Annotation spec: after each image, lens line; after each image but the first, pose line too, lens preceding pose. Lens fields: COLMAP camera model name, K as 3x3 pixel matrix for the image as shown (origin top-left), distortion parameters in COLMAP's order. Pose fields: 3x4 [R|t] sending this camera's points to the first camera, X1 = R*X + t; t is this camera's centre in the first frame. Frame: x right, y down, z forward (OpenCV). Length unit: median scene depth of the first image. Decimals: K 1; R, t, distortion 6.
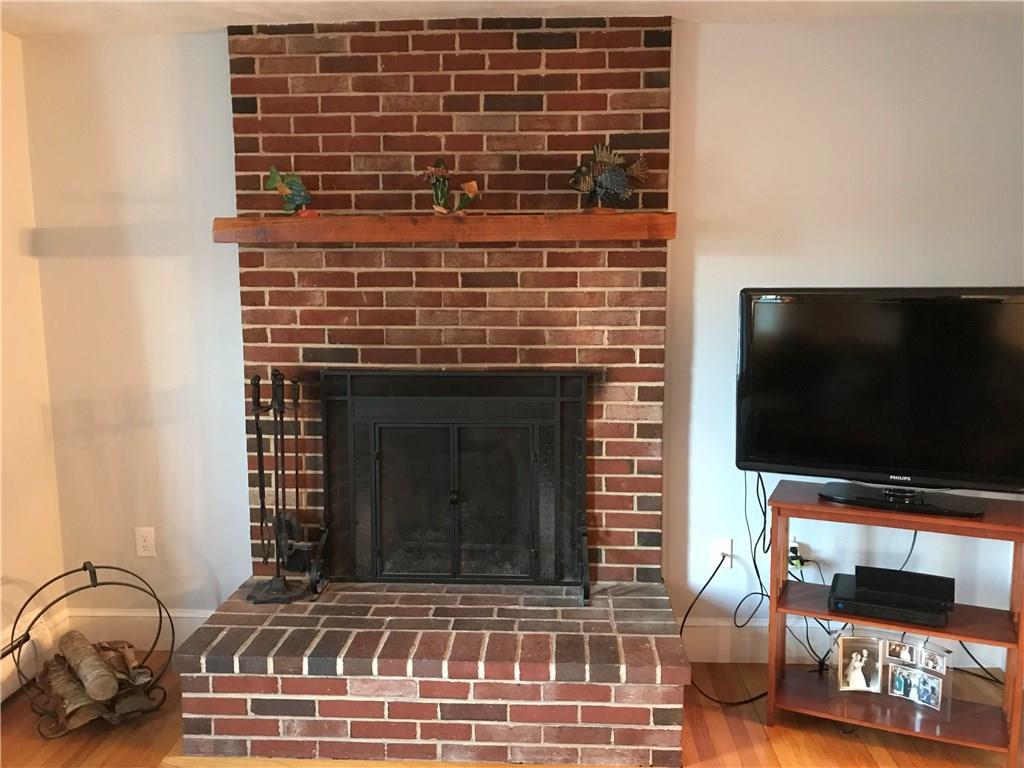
lens RADIAL K [[848.4, 0, 512.0], [0, 848.4, 384.0], [0, 0, 1]] dist [-0.000538, -0.005054]
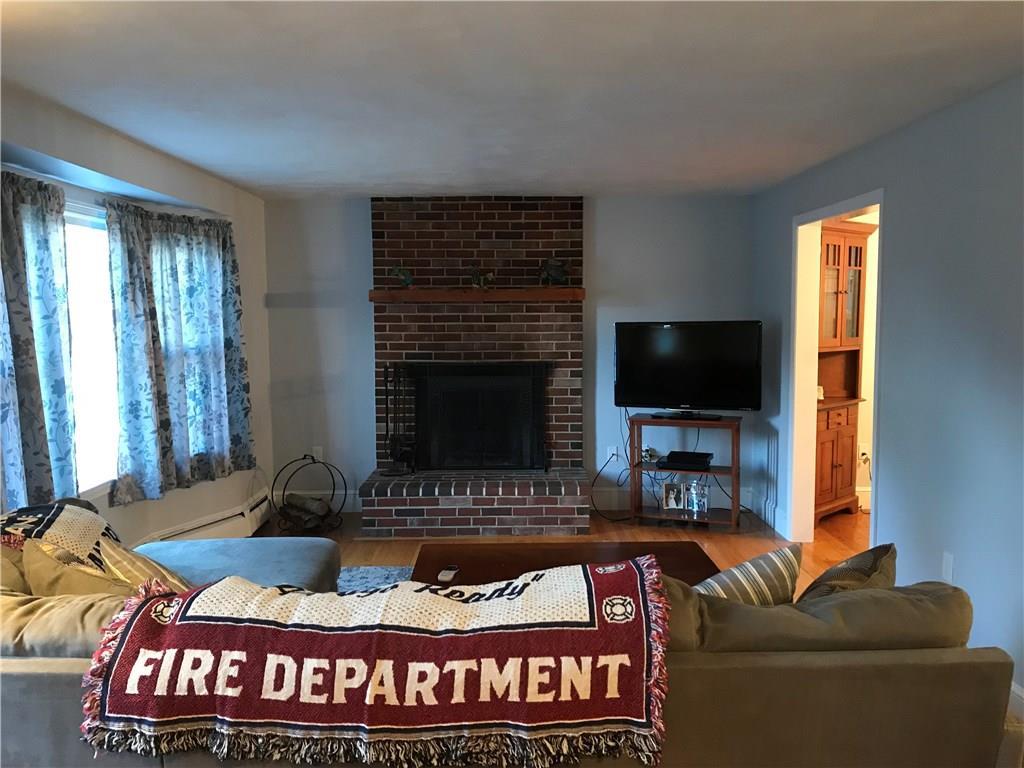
lens RADIAL K [[840.6, 0, 512.0], [0, 840.6, 384.0], [0, 0, 1]] dist [0.011950, 0.014103]
pose [[0.998381, -0.006612, 0.056491, -0.109749], [0.009275, 0.998851, -0.047023, 0.133920], [-0.056115, 0.047471, 0.997295, -1.050086]]
